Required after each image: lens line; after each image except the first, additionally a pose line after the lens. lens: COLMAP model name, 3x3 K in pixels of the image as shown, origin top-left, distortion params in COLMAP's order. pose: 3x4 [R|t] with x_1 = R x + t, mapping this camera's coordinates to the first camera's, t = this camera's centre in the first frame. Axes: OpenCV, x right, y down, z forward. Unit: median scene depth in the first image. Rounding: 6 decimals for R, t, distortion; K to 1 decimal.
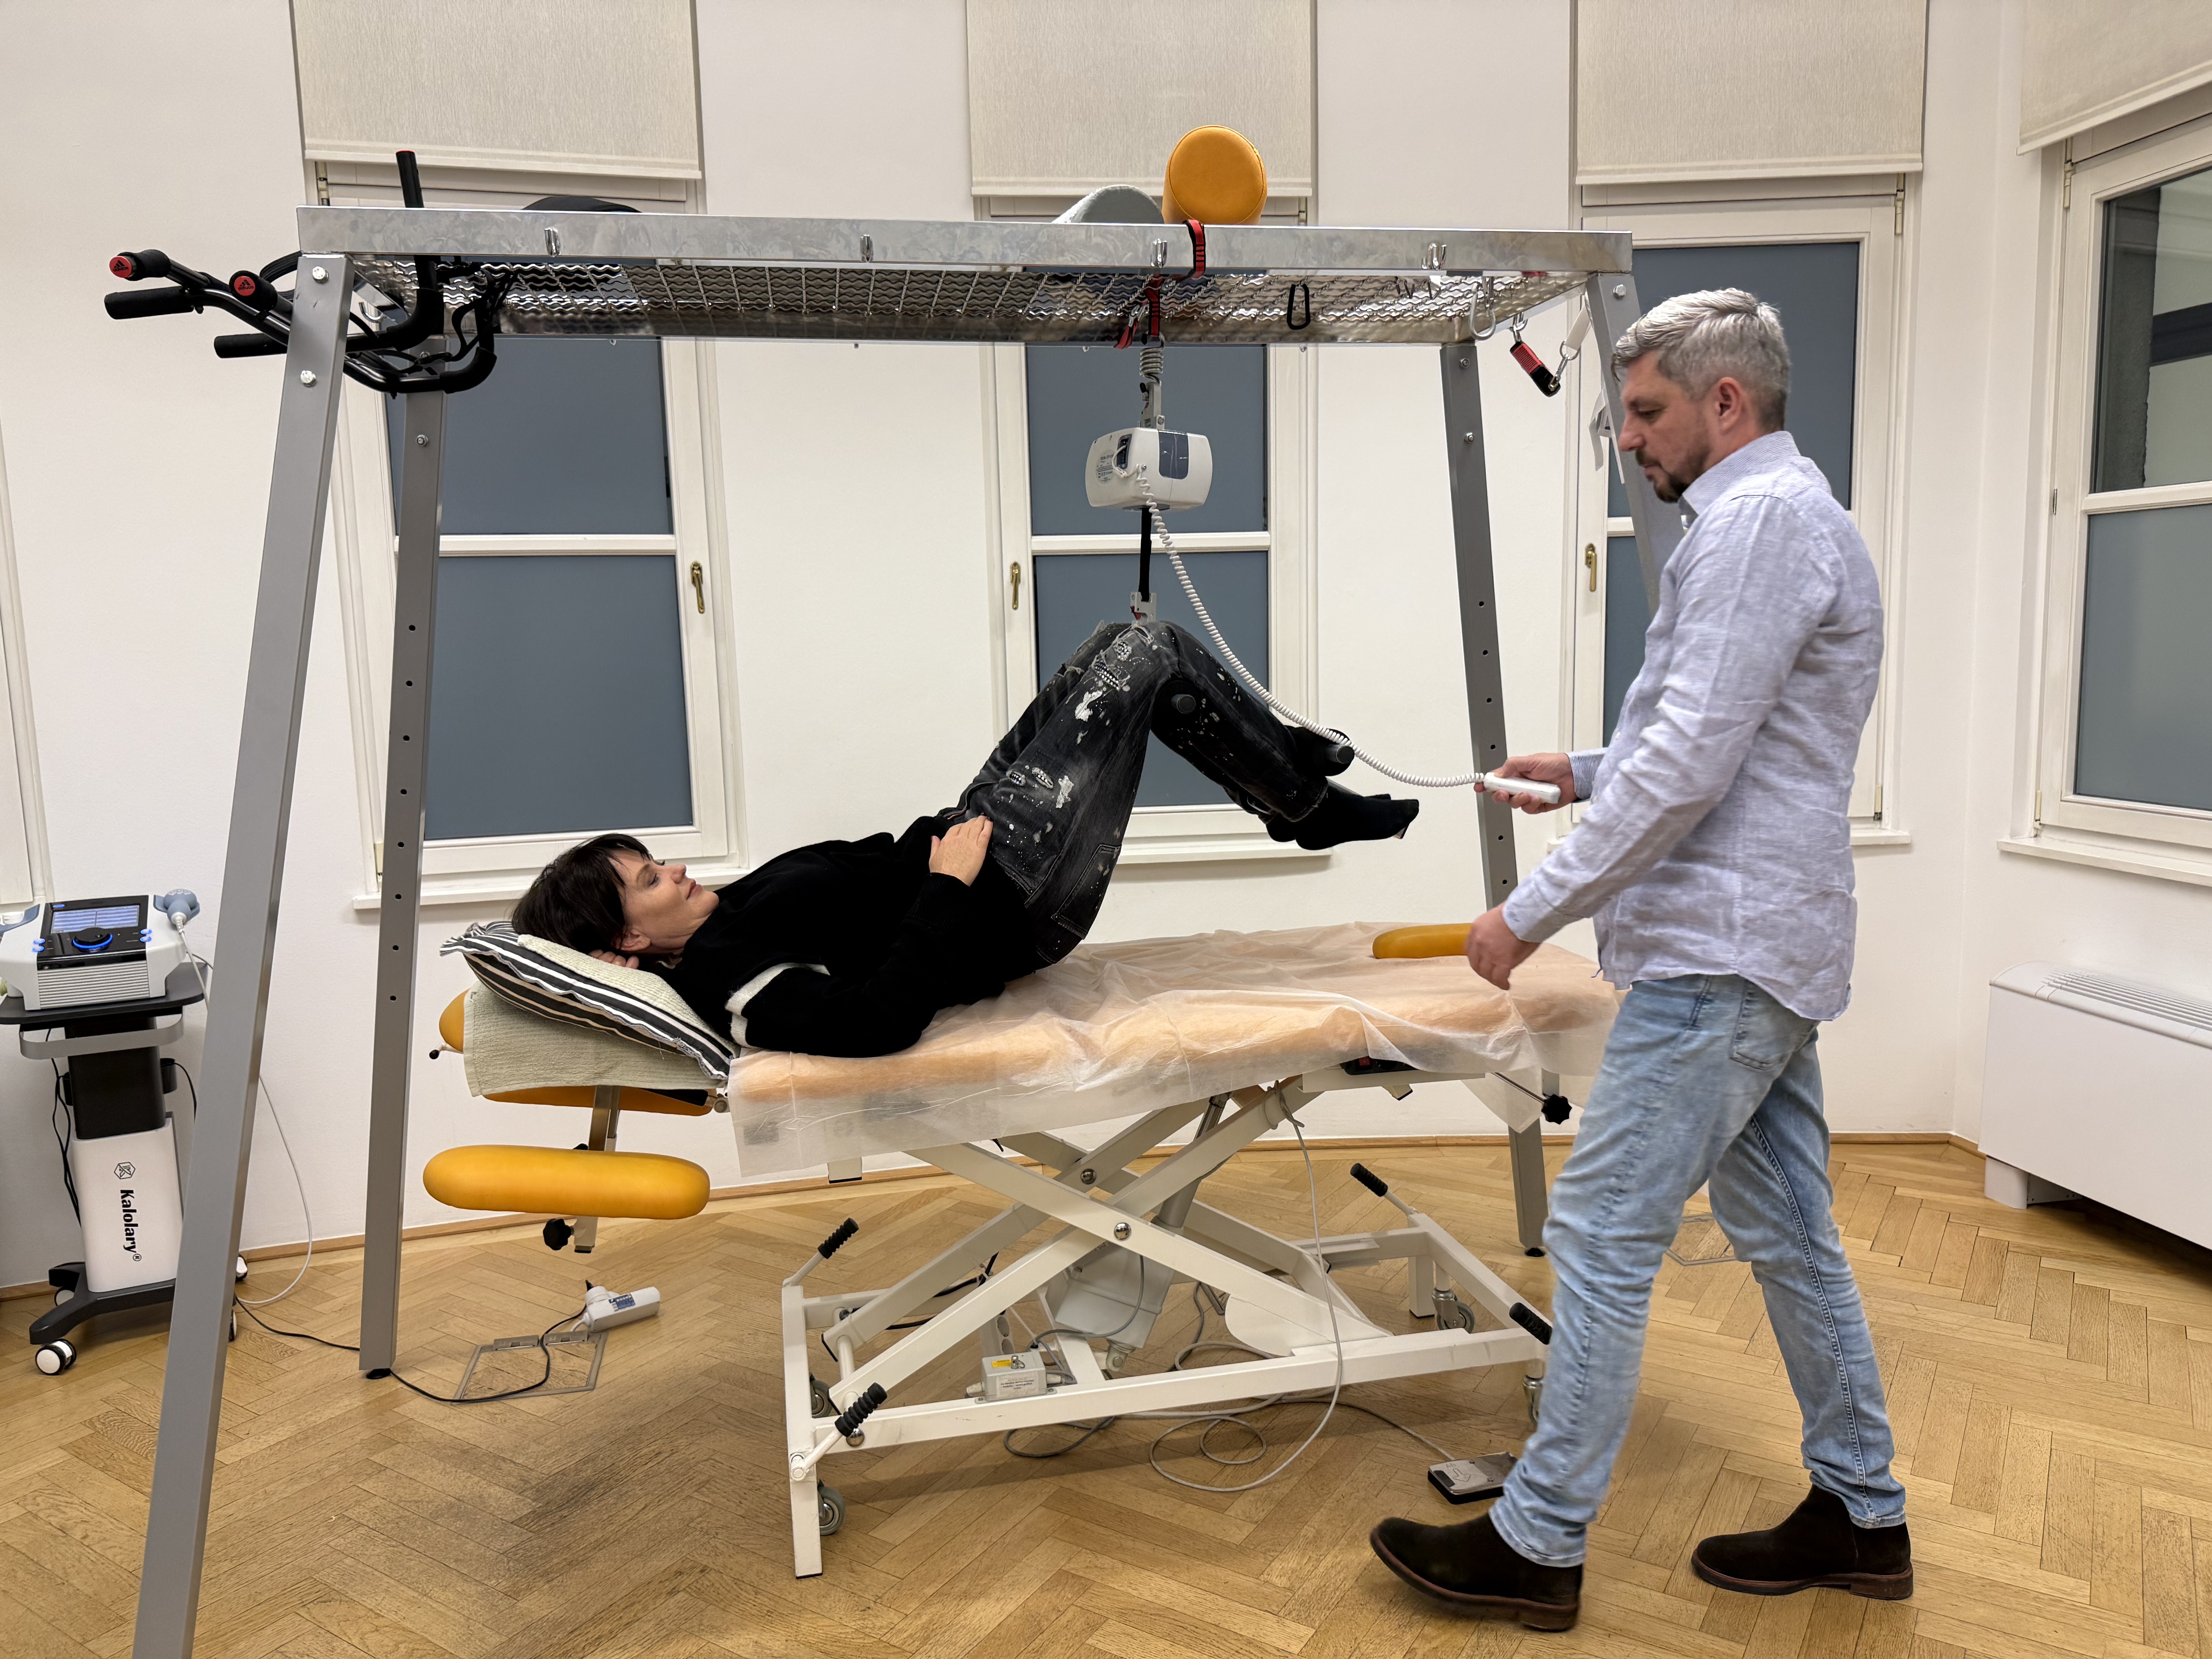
lens RADIAL K [[1537.2, 0, 1106.0], [0, 1537.2, 829.5], [0, 0, 1]] dist [0.000902, -0.014908]
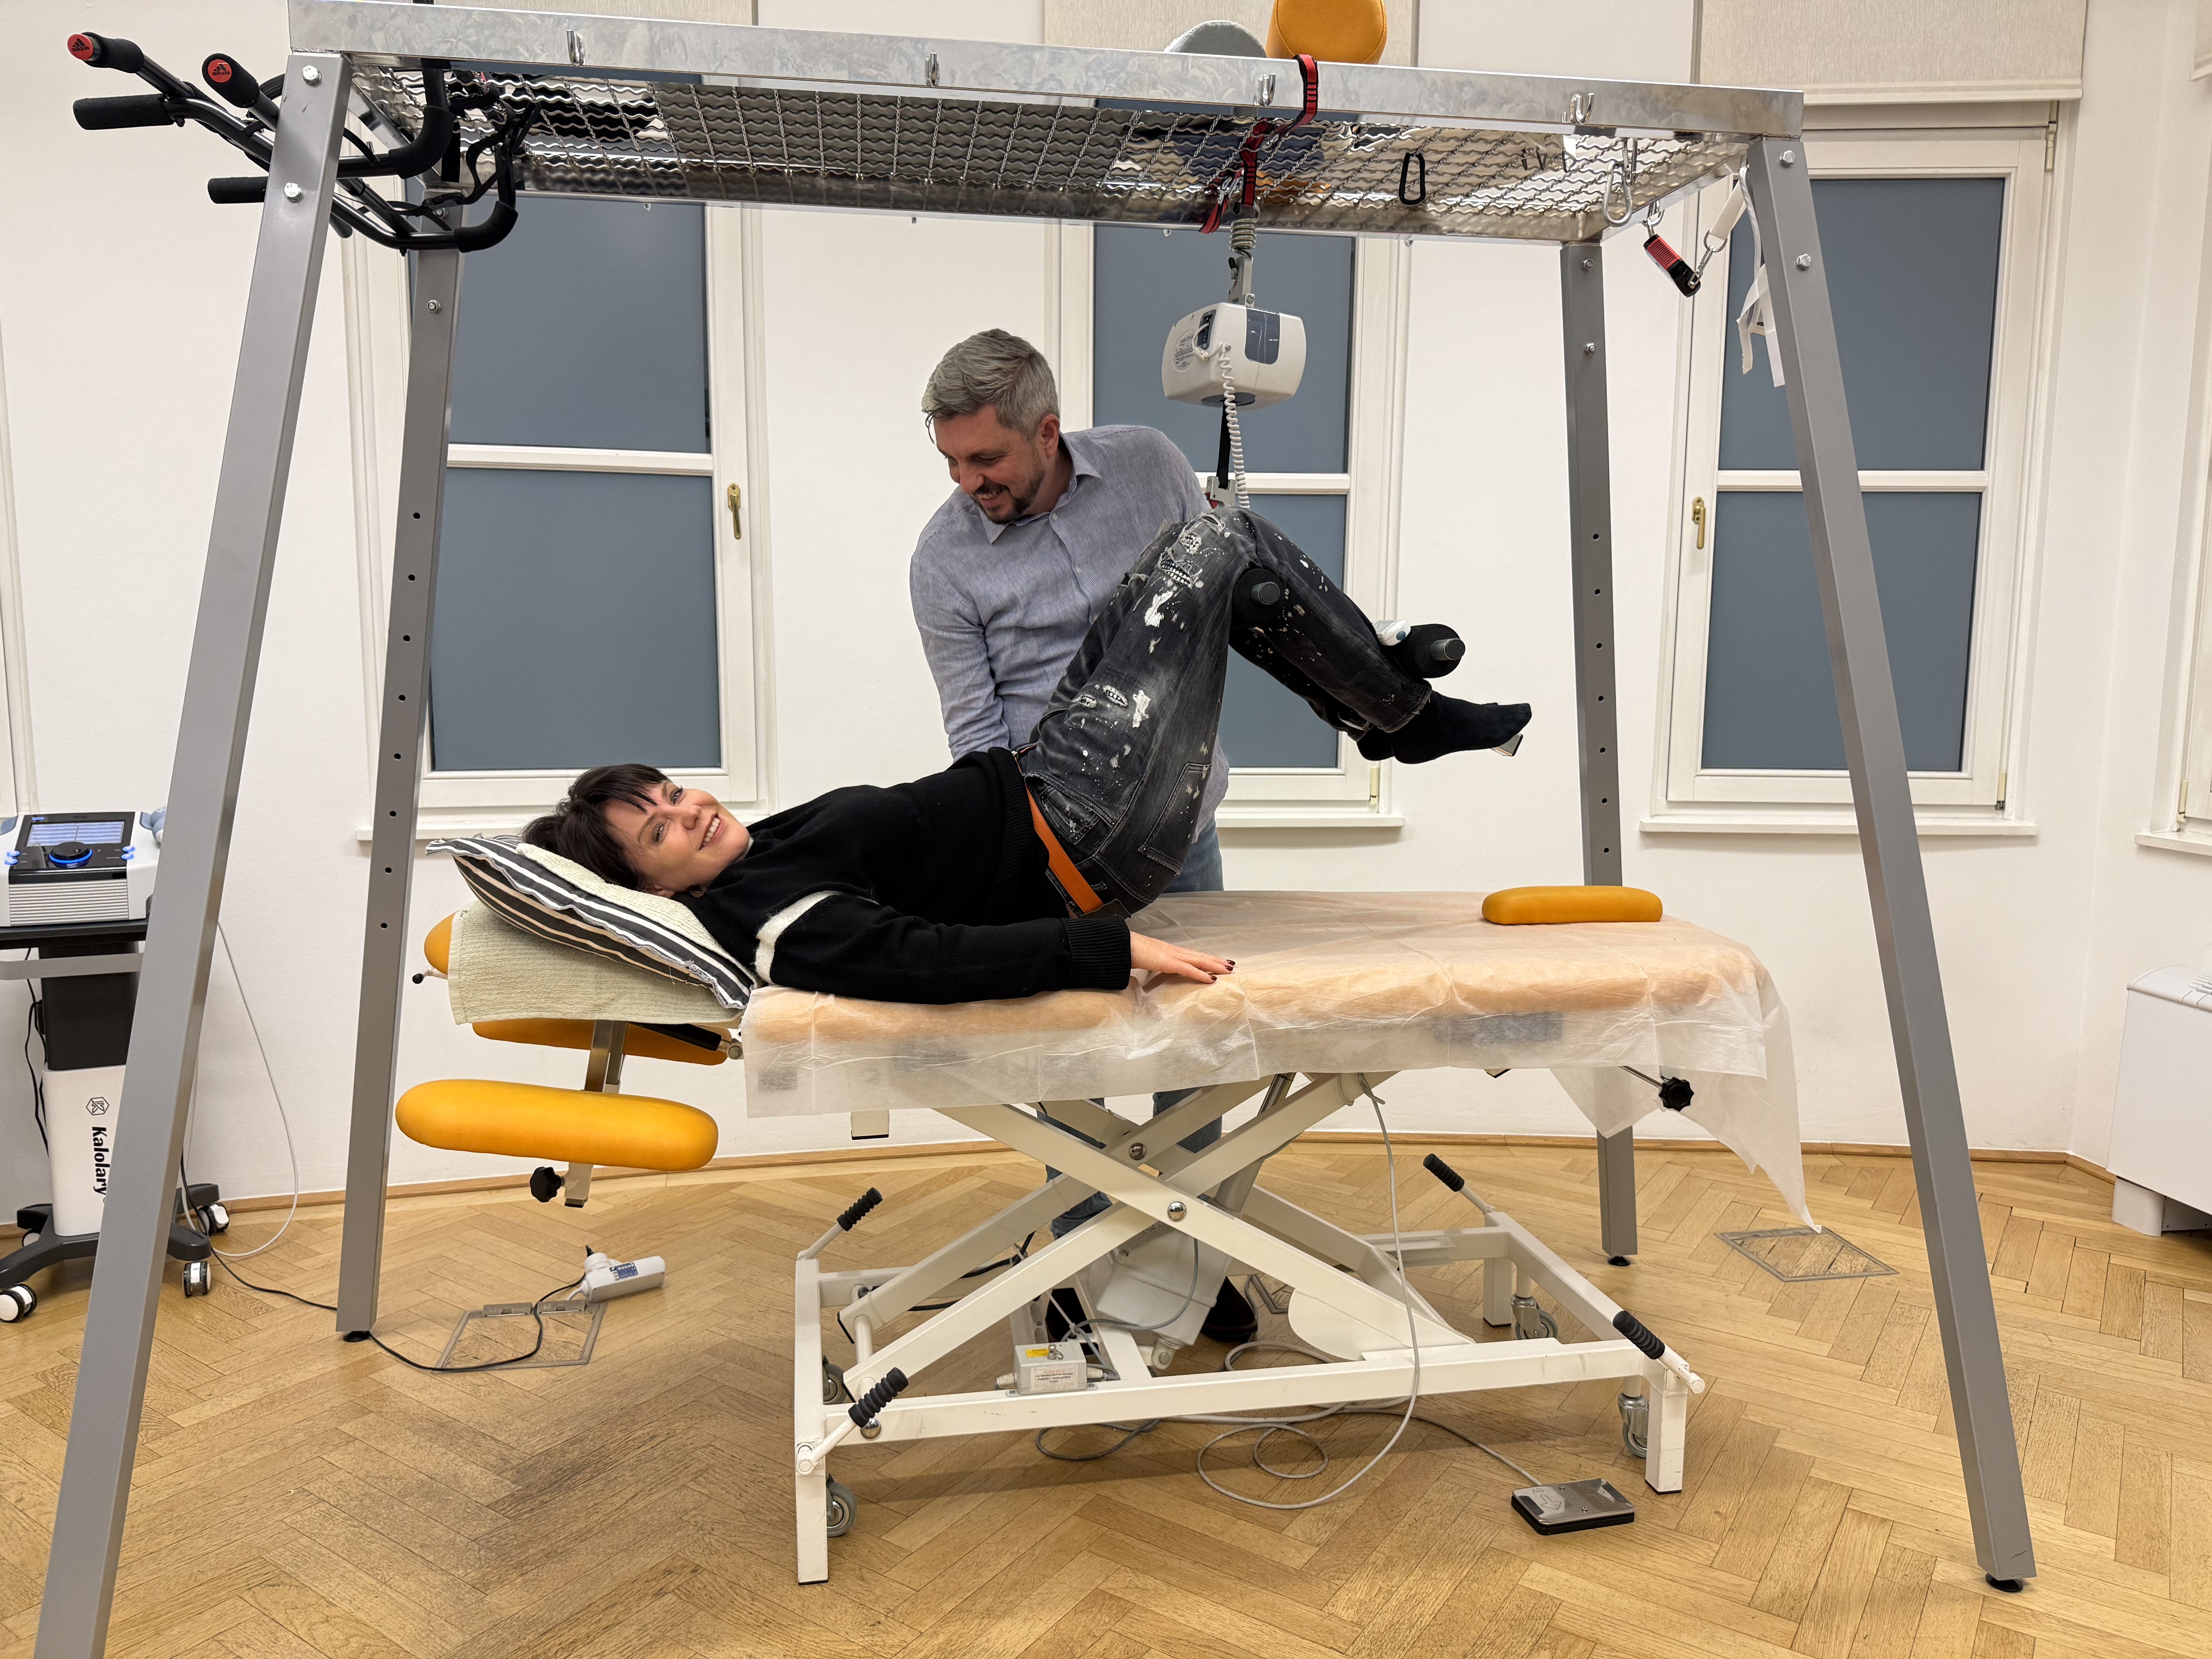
lens RADIAL K [[1543.4, 0, 1102.7], [0, 1543.4, 830.3], [0, 0, 1]] dist [-0.003985, -0.007420]
pose [[0.999035, 0.035709, -0.025567, -0.016521], [-0.035740, 0.999361, -0.000738, 0.040632], [0.025524, 0.001651, 0.999673, 0.099069]]
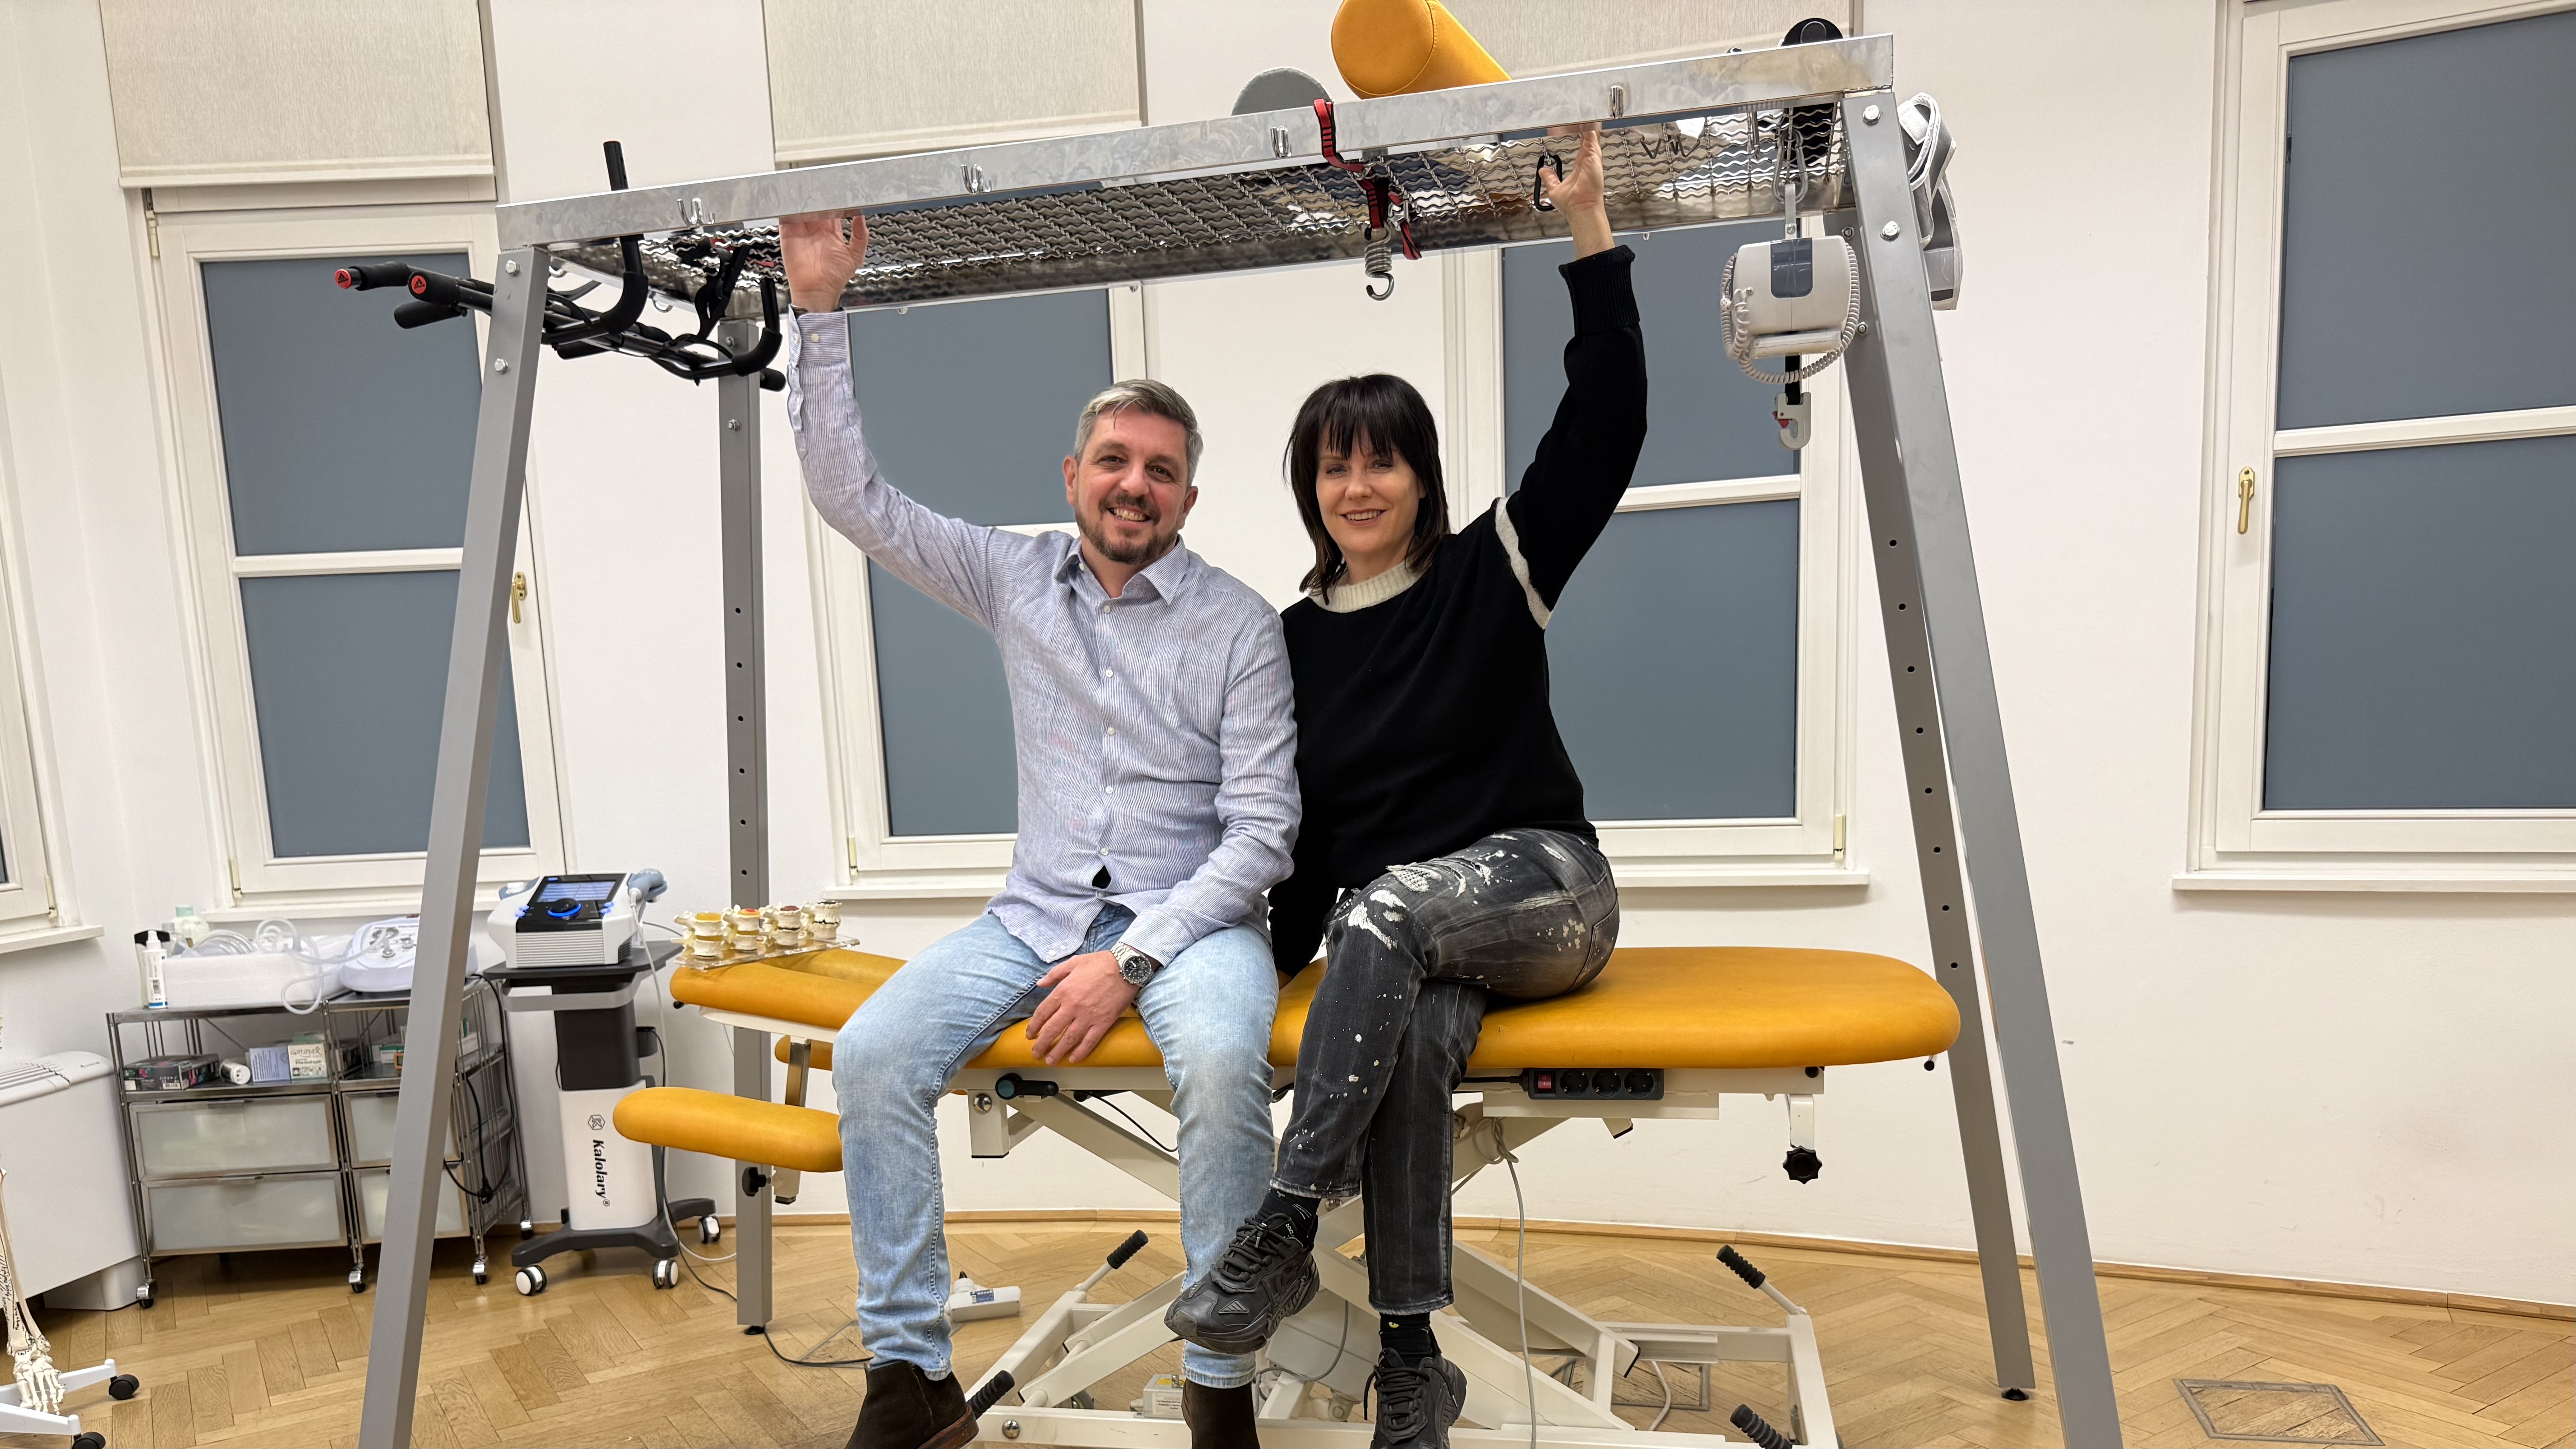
lens RADIAL K [[1781.8, 0, 1293.5], [0, 1781.8, 959.5], [0, 0, 1]] dist [0.039386, -0.081283]
pose [[0.911860, 0.049466, -0.407509, 0.393875], [-0.034017, 0.998404, 0.045075, 0.037110], [0.409089, -0.027240, 0.912088, 0.045507]]
